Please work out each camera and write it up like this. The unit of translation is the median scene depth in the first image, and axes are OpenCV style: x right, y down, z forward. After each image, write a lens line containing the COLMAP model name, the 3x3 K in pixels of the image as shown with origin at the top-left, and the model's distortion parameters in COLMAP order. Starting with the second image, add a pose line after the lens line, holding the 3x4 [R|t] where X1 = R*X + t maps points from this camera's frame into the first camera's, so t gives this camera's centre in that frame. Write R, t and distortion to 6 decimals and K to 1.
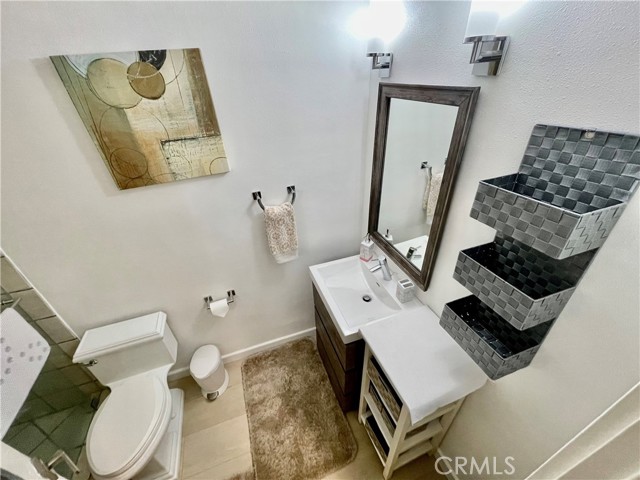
lens RADIAL K [[255.6, 0, 316.6], [0, 255.6, 240.0], [0, 0, 1]] dist [-0.002402, -0.000144]
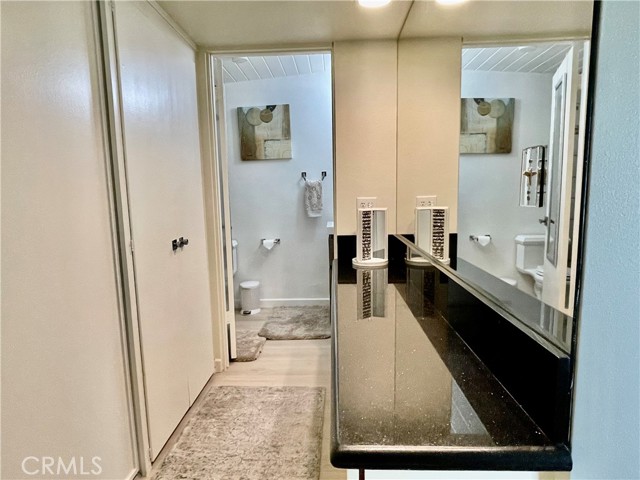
lens RADIAL K [[409.8, 0, 320.8], [0, 409.8, 241.5], [0, 0, 1]] dist [0.000297, 0.003913]
pose [[0.936163, 0.070579, -0.344408, 1.057584], [-0.207000, 0.902486, -0.377717, 1.543775], [0.284165, 0.424897, 0.859484, -1.439597]]
